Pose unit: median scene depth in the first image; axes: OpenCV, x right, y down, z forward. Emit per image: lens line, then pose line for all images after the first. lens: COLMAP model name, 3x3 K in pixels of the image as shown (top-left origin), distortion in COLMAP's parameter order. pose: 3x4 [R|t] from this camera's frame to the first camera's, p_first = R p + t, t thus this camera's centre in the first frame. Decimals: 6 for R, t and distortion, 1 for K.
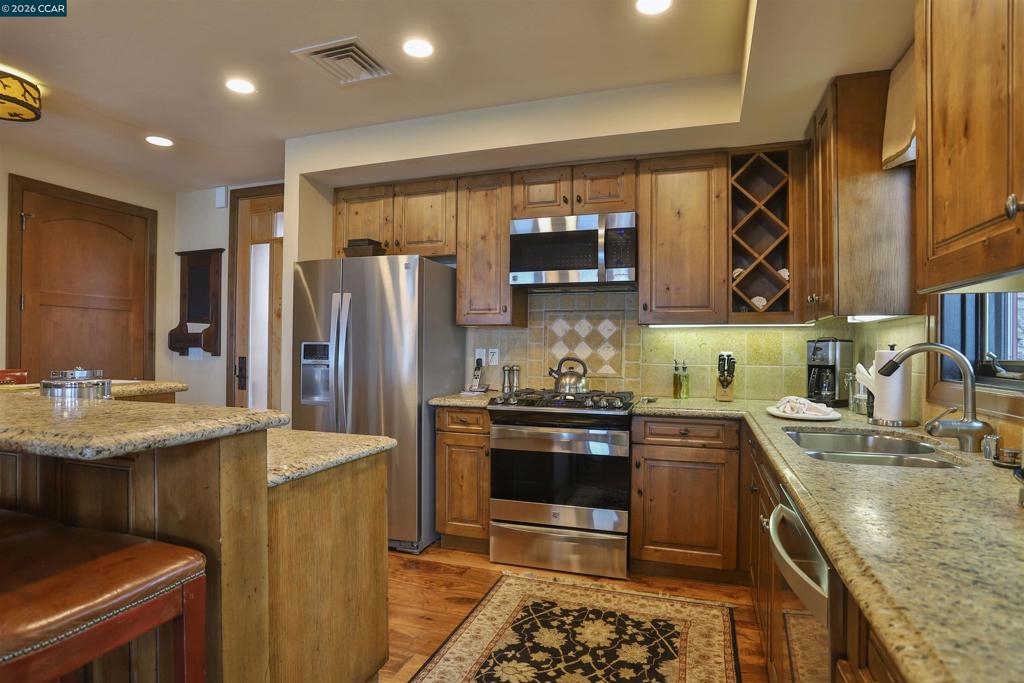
lens RADIAL K [[551.8, 0, 511.0], [0, 551.8, 346.6], [0, 0, 1]] dist [-0.071459, 0.045860]
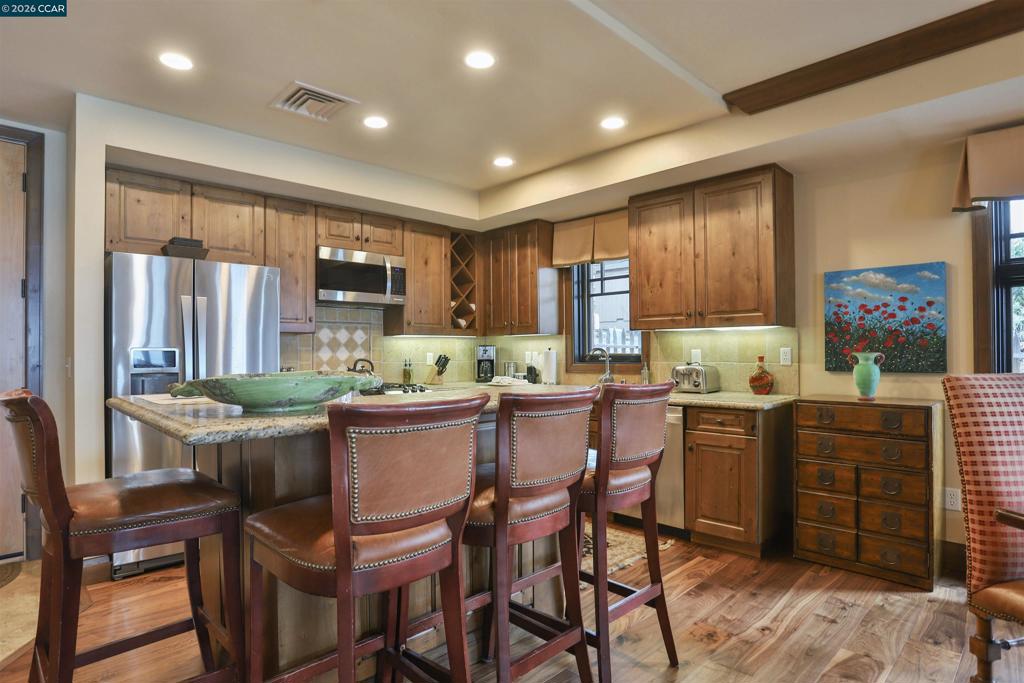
lens RADIAL K [[551.8, 0, 511.0], [0, 551.8, 346.6], [0, 0, 1]] dist [-0.071459, 0.045860]
pose [[0.455924, -0.004141, 0.890009, -0.857286], [0.007203, 0.999974, 0.000963, -0.008158], [-0.889989, 0.005971, 0.455942, 0.083337]]
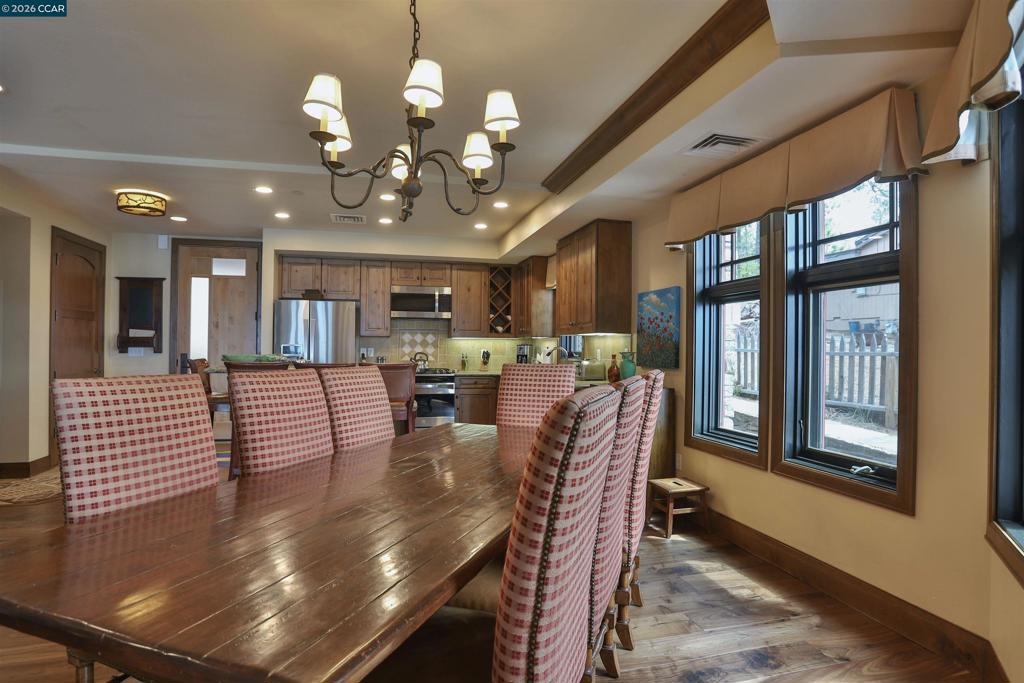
lens RADIAL K [[551.8, 0, 511.0], [0, 551.8, 346.6], [0, 0, 1]] dist [-0.071459, 0.045860]
pose [[0.834780, 0.001054, 0.550583, -0.740327], [-0.002986, 0.999992, 0.002612, -0.008871], [-0.550576, -0.003825, 0.834776, -0.932202]]
